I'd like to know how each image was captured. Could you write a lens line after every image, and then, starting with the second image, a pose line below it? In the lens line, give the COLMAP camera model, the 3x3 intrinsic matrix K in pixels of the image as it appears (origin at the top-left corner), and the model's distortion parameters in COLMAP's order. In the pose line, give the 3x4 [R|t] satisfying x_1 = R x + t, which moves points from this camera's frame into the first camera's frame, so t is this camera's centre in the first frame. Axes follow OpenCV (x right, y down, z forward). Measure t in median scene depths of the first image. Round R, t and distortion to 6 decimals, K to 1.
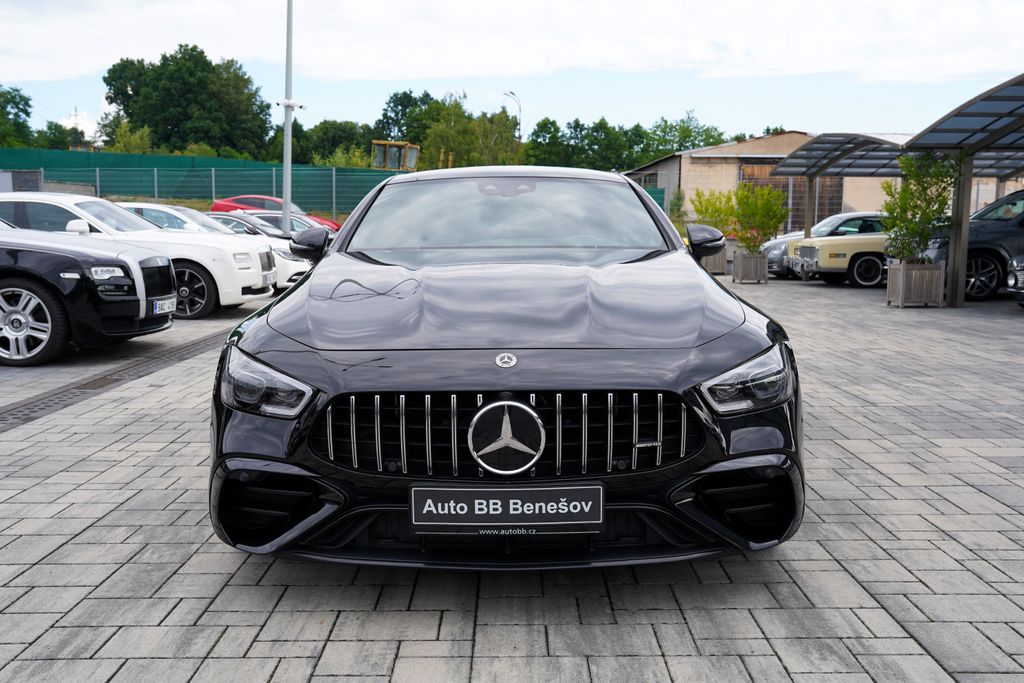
lens RADIAL K [[909.4, 0, 546.9], [0, 909.4, 340.5], [0, 0, 1]] dist [-0.016927, 0.038534]
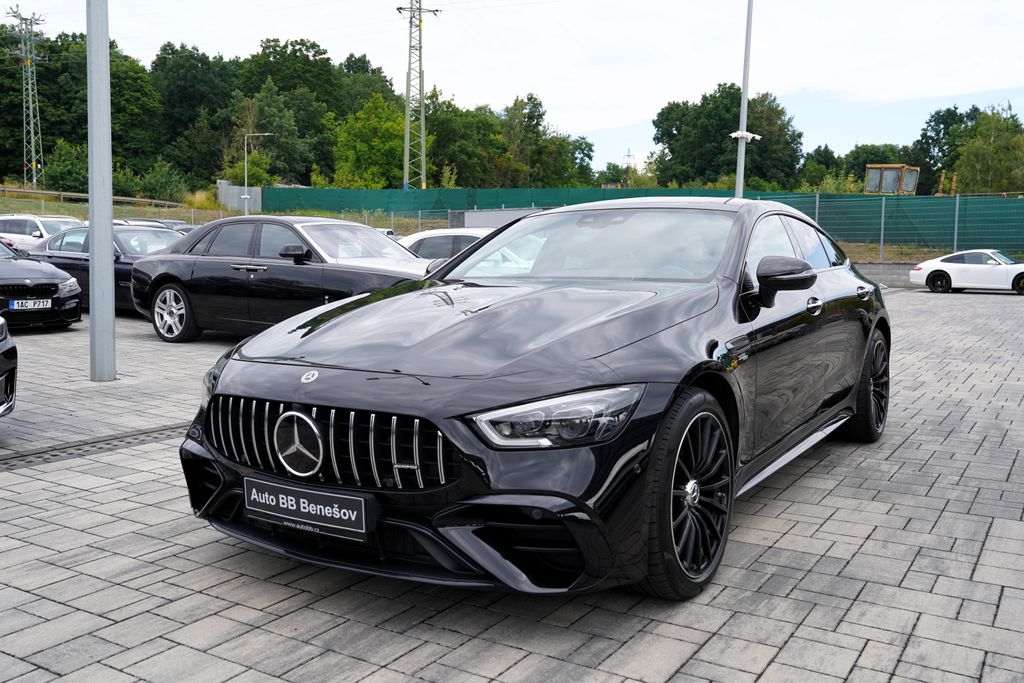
lens RADIAL K [[909.4, 0, 546.9], [0, 909.4, 340.5], [0, 0, 1]] dist [-0.016927, 0.038534]
pose [[0.839206, 0.046051, -0.541860, 0.586969], [-0.061655, 0.998041, -0.010666, -0.021633], [0.540307, 0.042359, 0.840401, 0.140303]]
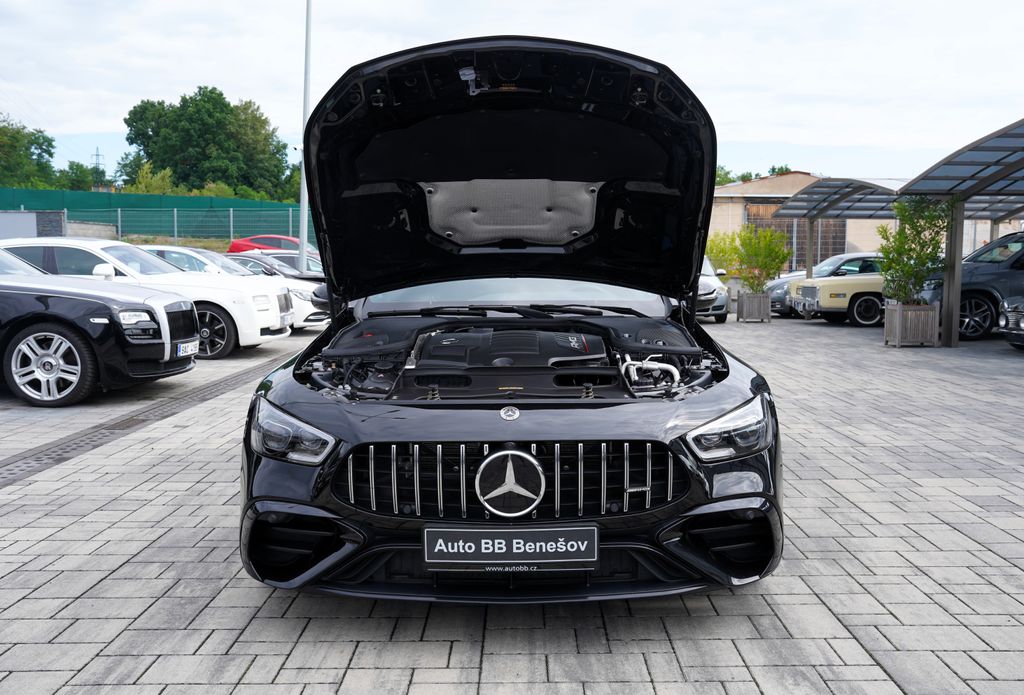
lens RADIAL K [[897.0, 0, 558.2], [0, 897.0, 348.0], [0, 0, 1]] dist [-0.013650, 0.015050]
pose [[1.000000, -0.000339, 0.000893, 0.009360], [0.000366, 0.999553, -0.029906, -0.018259], [-0.000882, 0.029906, 0.999552, -0.070603]]
